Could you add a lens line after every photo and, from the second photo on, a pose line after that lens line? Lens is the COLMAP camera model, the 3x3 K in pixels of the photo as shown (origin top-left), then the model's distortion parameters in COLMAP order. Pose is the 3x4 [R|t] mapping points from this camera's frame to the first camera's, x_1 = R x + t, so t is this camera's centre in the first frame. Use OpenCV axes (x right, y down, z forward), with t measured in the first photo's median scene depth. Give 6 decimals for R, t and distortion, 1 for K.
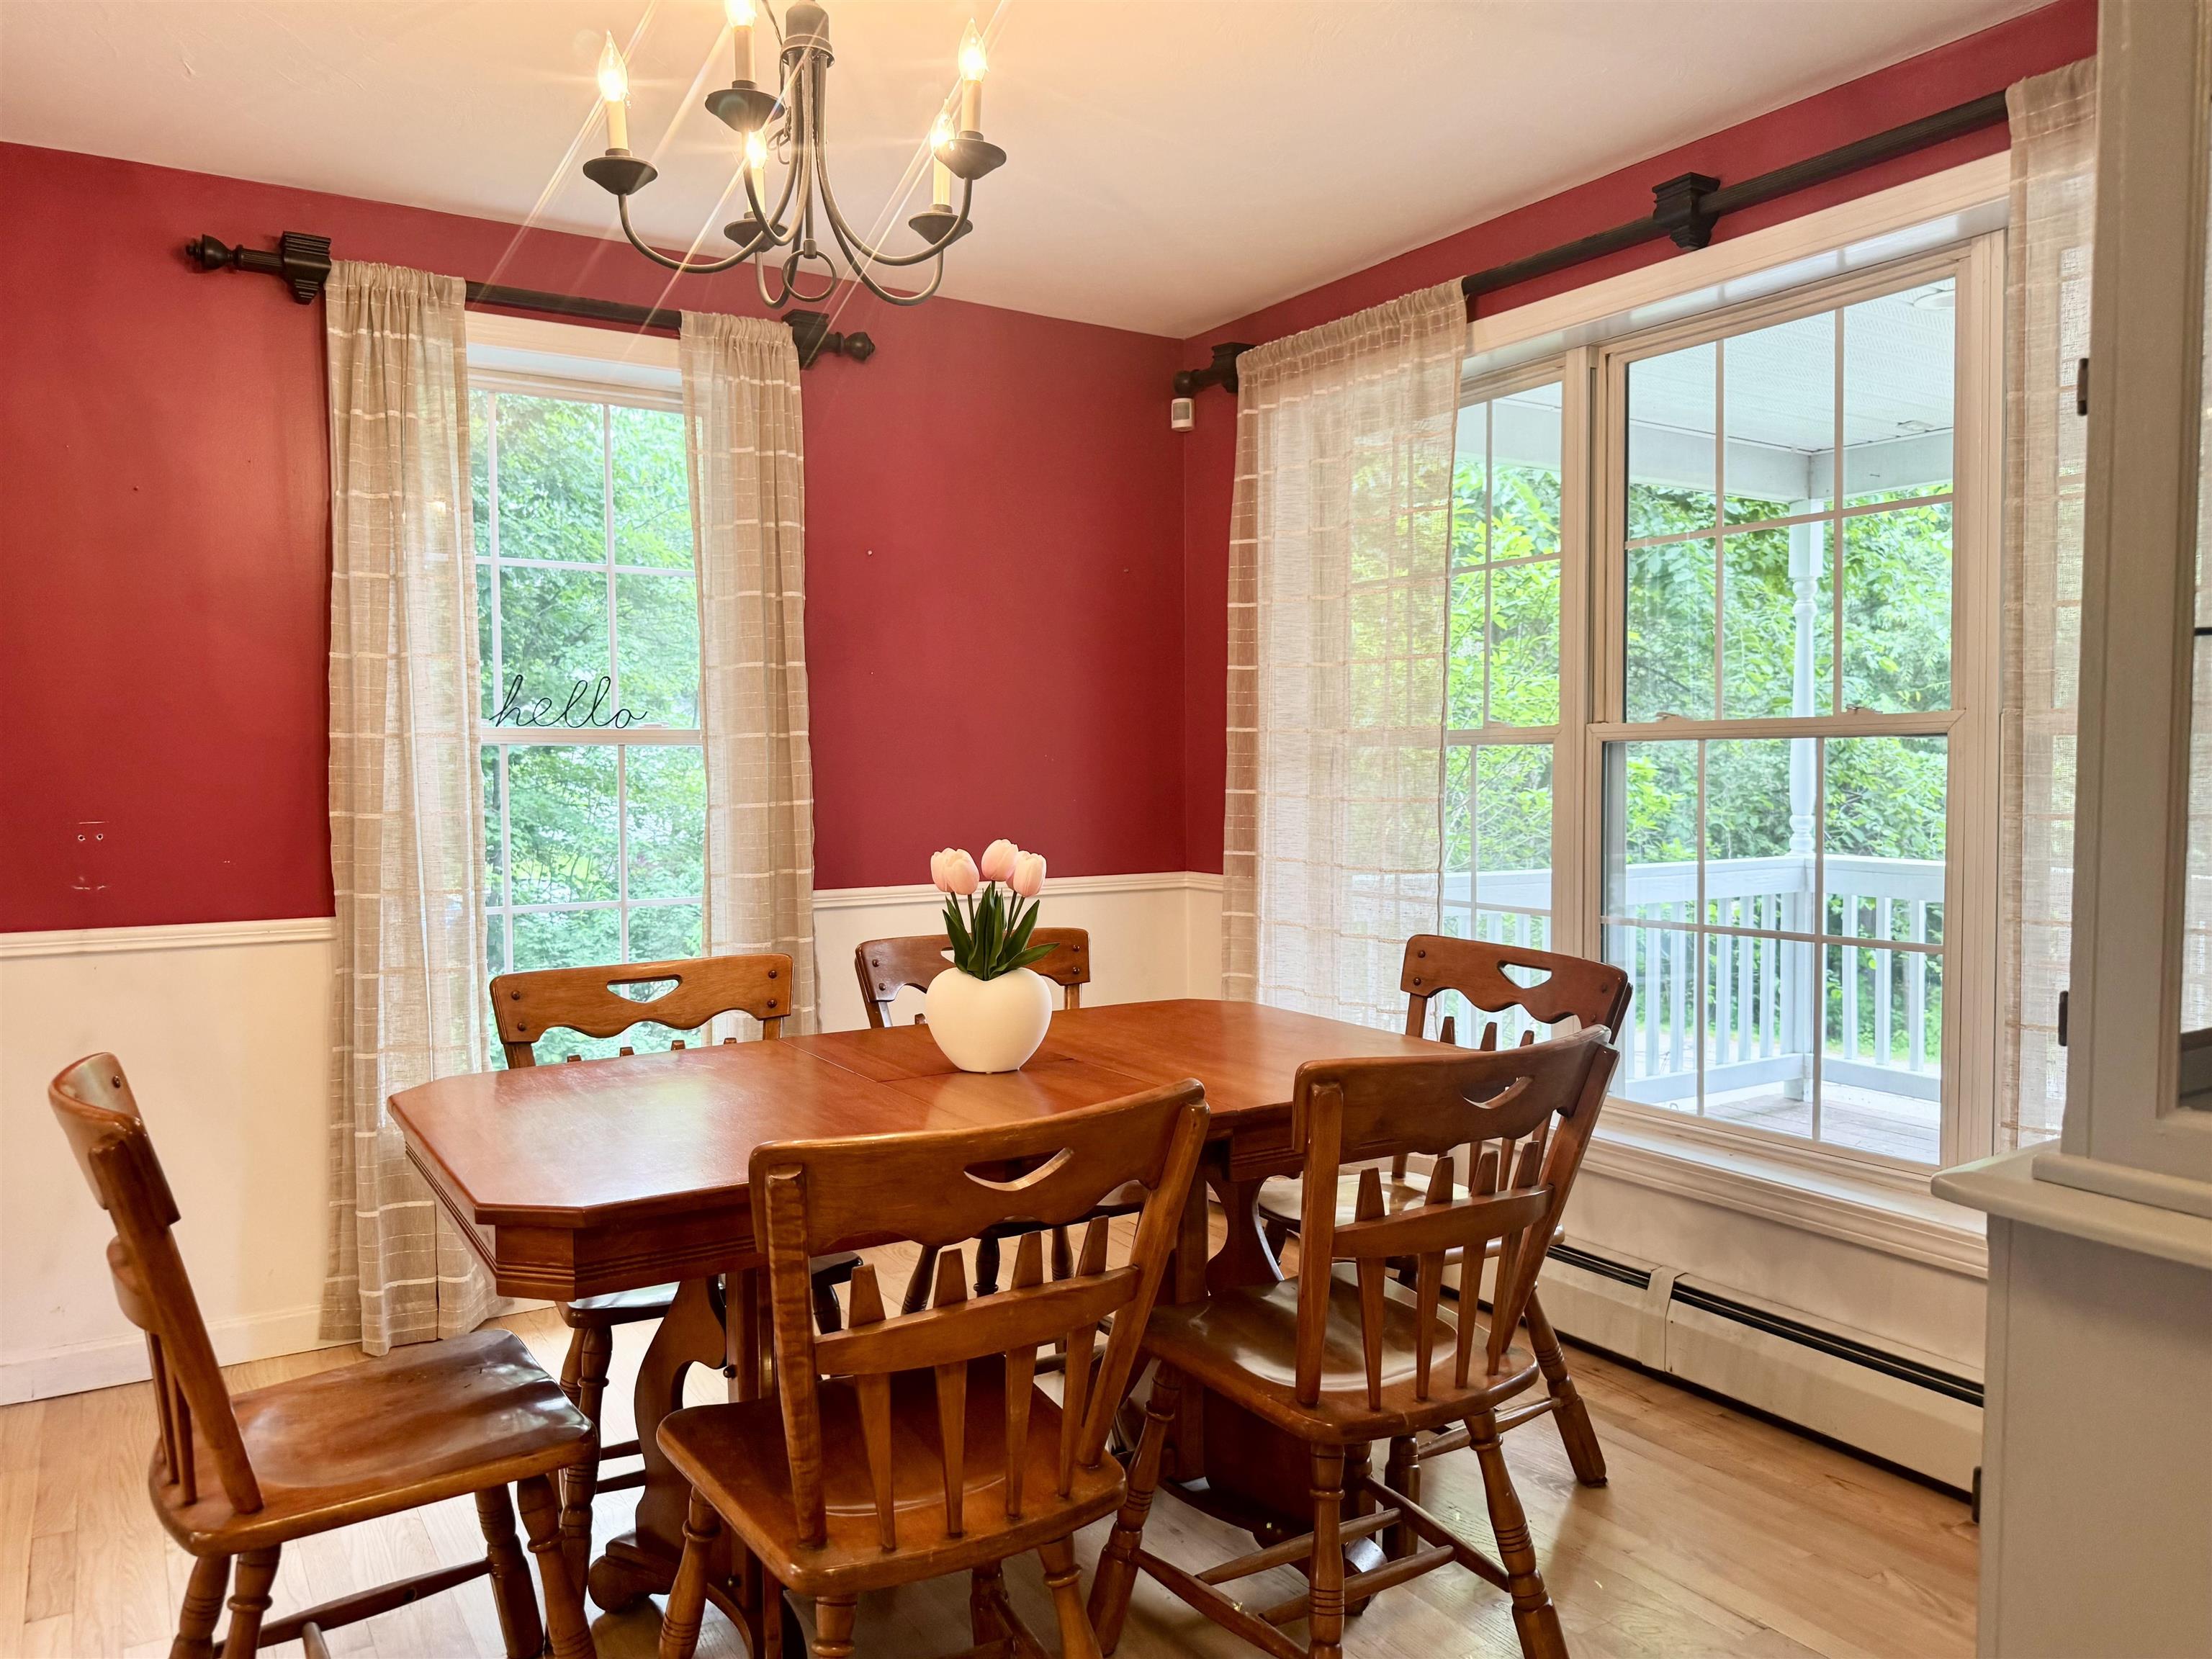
lens RADIAL K [[1602.8, 0, 1103.7], [0, 1602.8, 823.7], [0, 0, 1]] dist [0.176037, -0.212477]
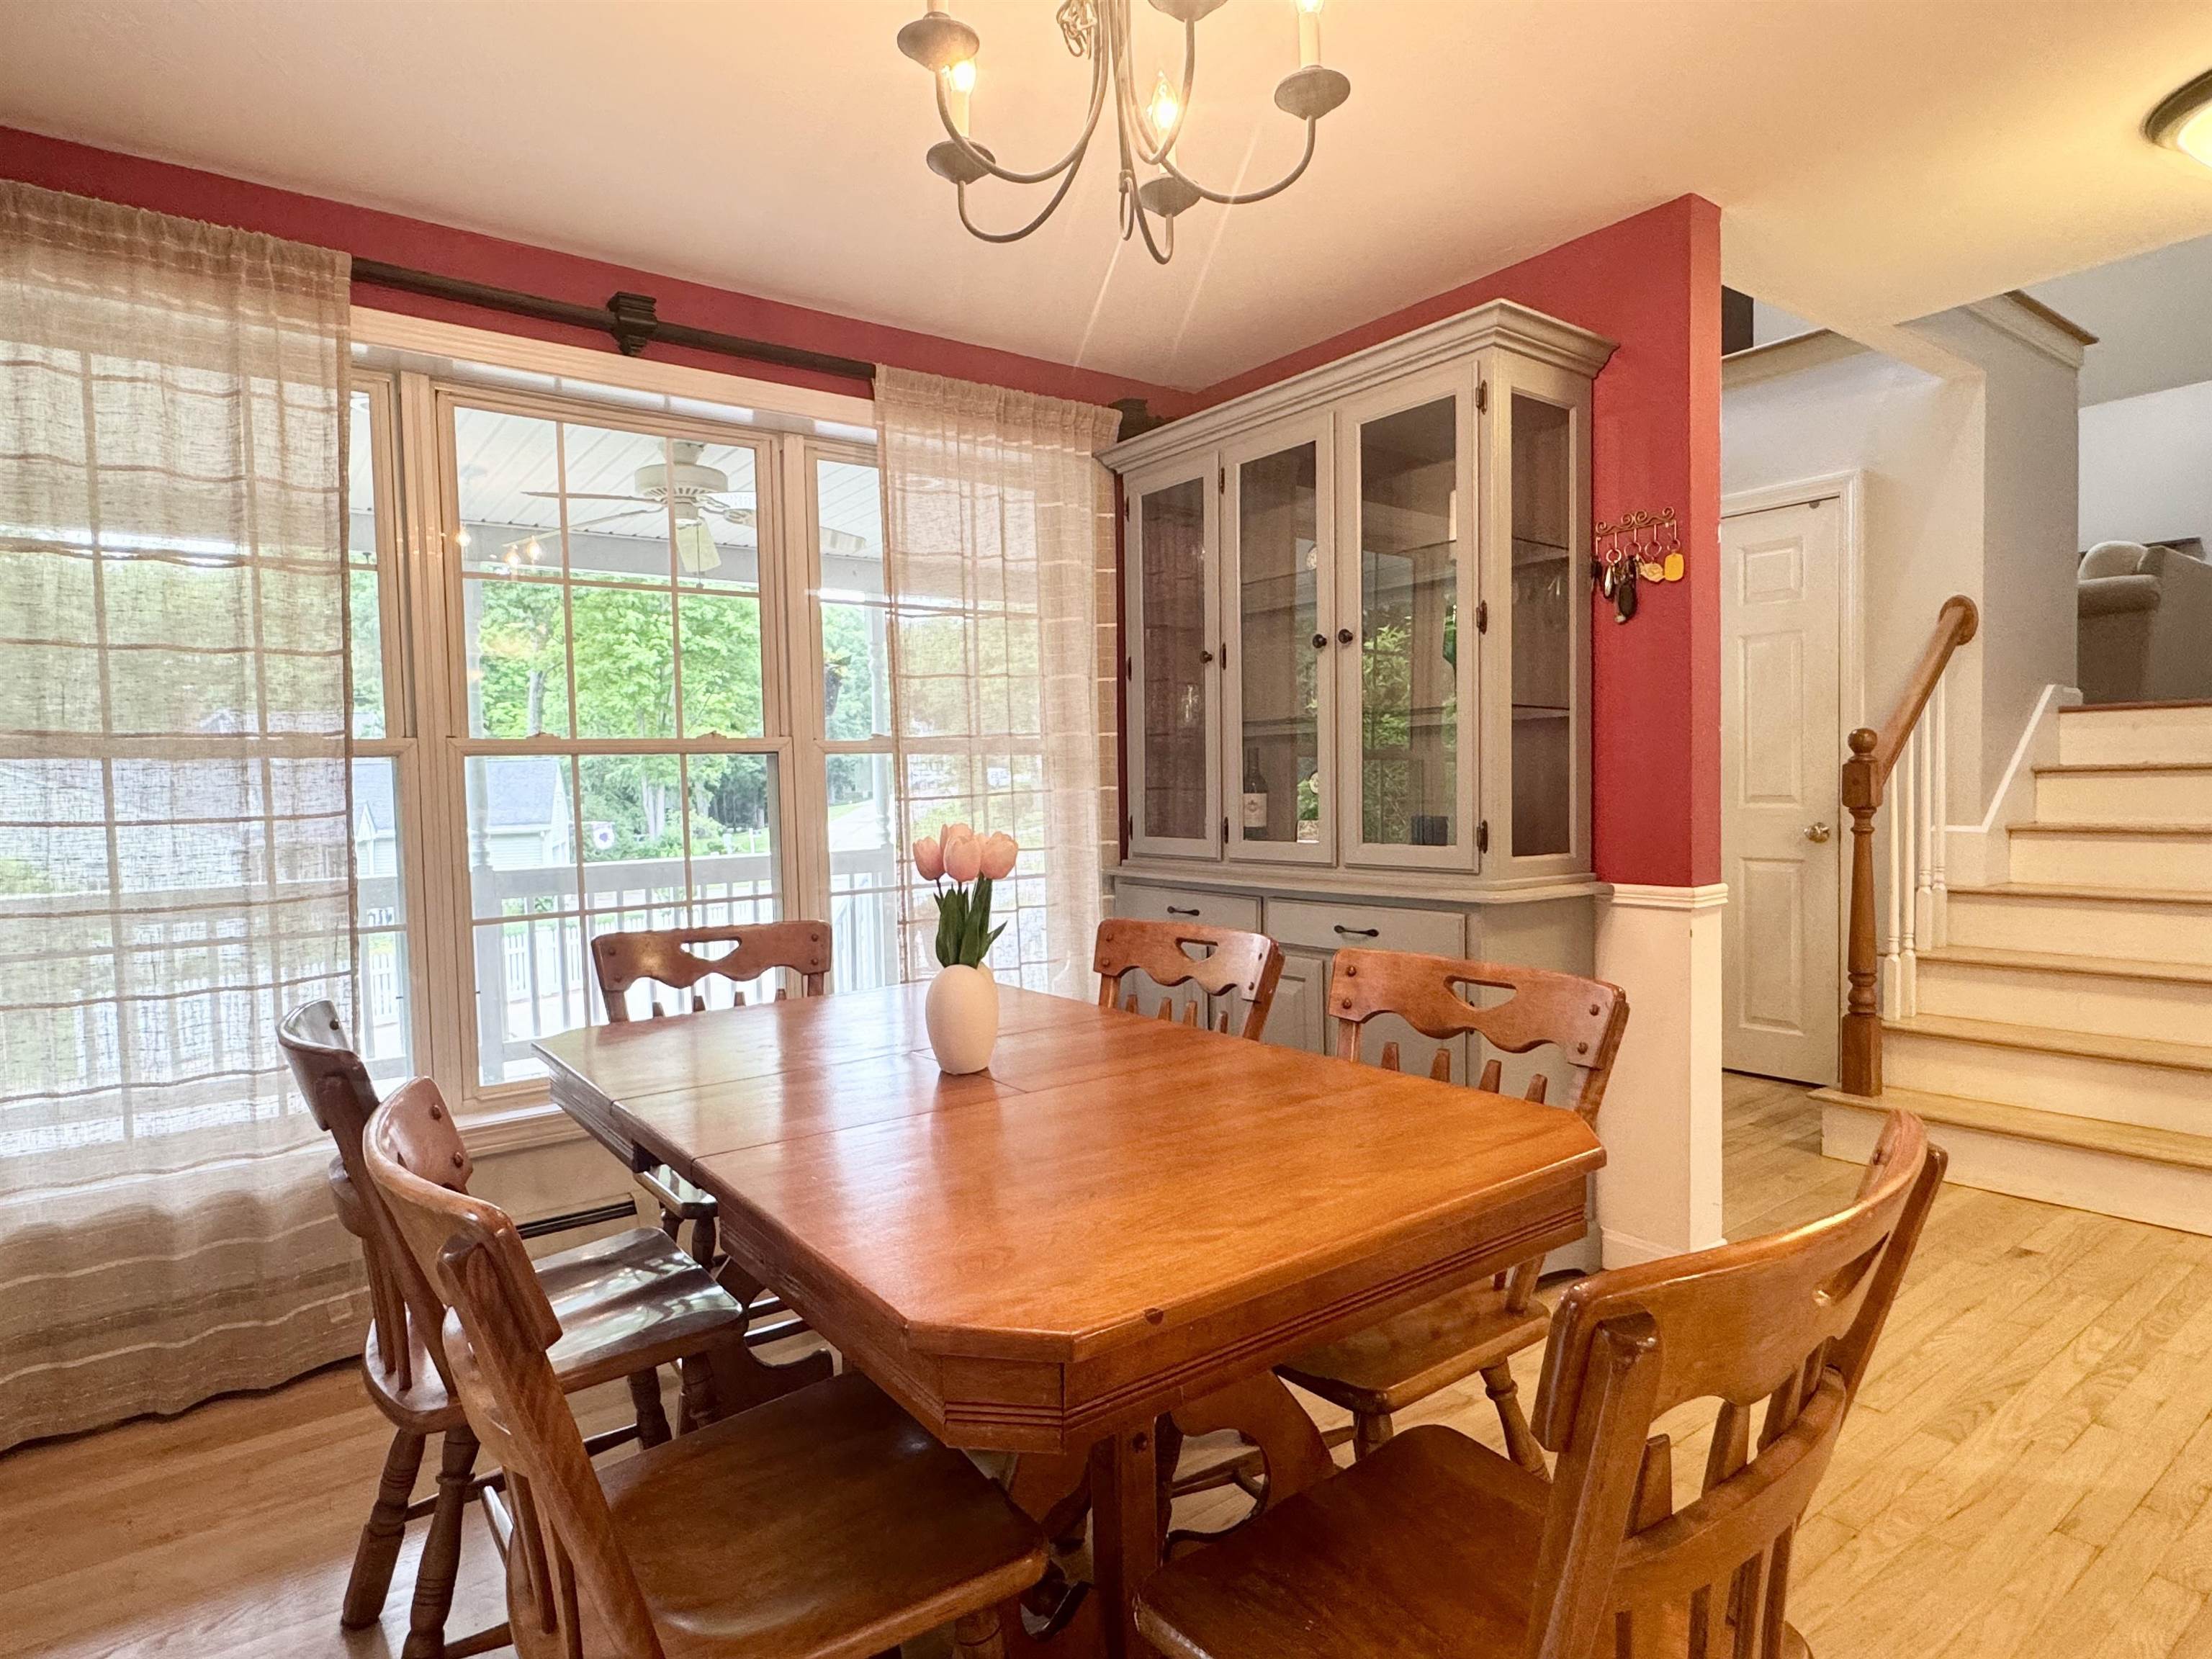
lens RADIAL K [[1228.7, 0, 1099.4], [0, 1228.7, 827.3], [0, 0, 1]] dist [-0.004142, 0.000853]
pose [[-0.079874, -0.028264, 0.996404, -0.526792], [0.065694, 0.997275, 0.033555, -0.001869], [-0.994638, 0.068138, -0.077800, 0.656508]]
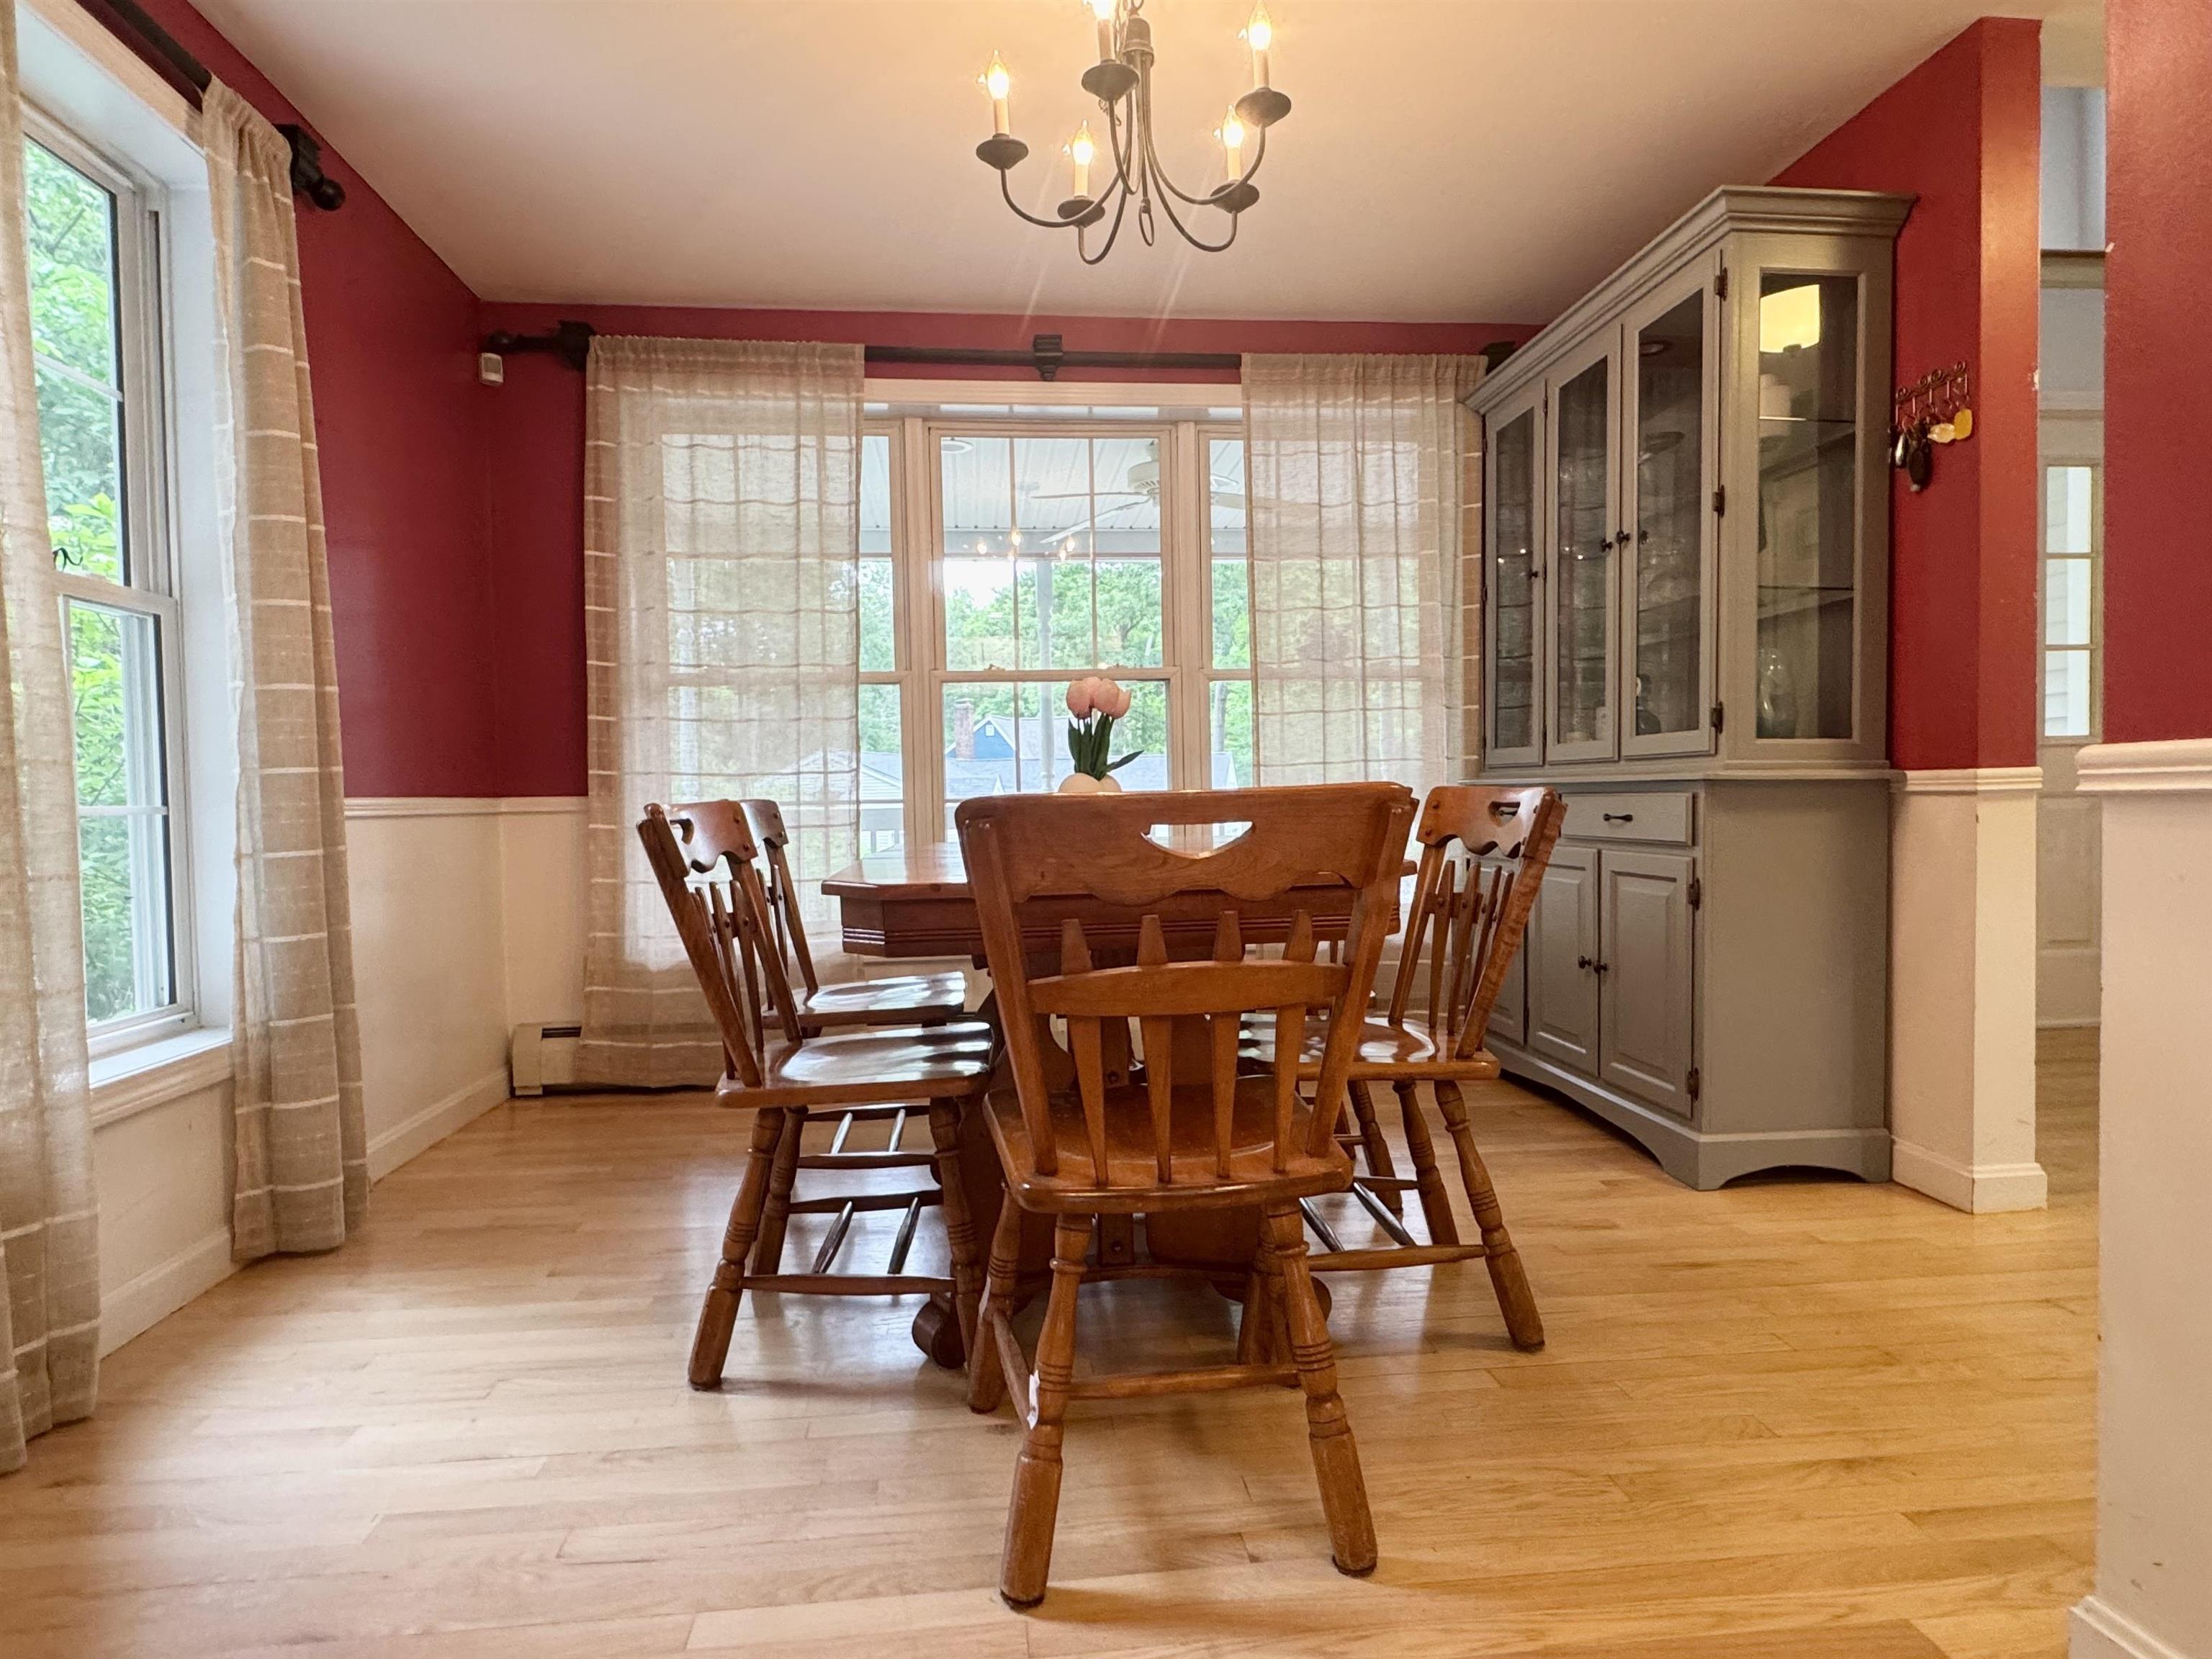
lens RADIAL K [[1228.7, 0, 1099.4], [0, 1228.7, 827.3], [0, 0, 1]] dist [-0.004142, 0.000853]
pose [[0.439454, -0.027045, 0.897858, -0.654035], [0.054974, 0.998483, 0.003168, 0.088926], [-0.896581, 0.047967, 0.440274, 0.378319]]
